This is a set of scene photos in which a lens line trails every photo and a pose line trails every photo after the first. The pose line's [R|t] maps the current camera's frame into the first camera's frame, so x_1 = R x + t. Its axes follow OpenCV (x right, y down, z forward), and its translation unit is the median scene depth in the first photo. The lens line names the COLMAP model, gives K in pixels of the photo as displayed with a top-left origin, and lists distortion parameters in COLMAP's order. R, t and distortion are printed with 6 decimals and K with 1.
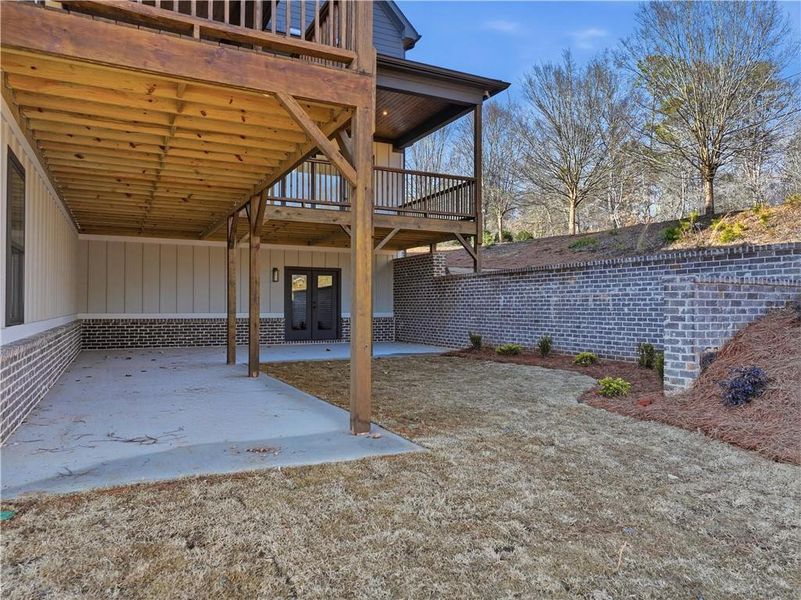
lens RADIAL K [[562.4, 0, 400.5], [0, 562.4, 300.0], [0, 0, 1]] dist [-0.006360, -0.003022]
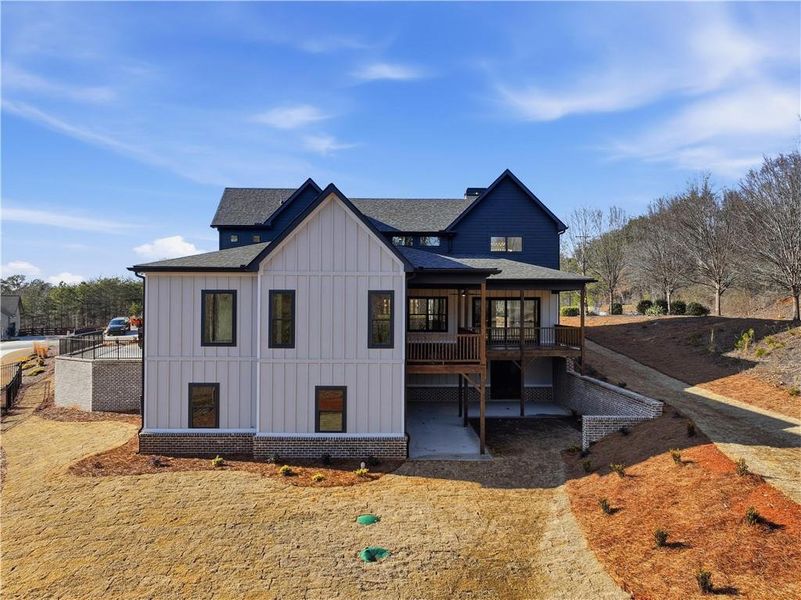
lens RADIAL K [[562.4, 0, 400.5], [0, 562.4, 300.0], [0, 0, 1]] dist [-0.006360, -0.003022]
pose [[0.908976, -0.003624, -0.416832, 1.072044], [-0.001418, 0.999930, -0.011787, -0.816035], [0.416845, 0.011305, 0.908907, -2.888504]]
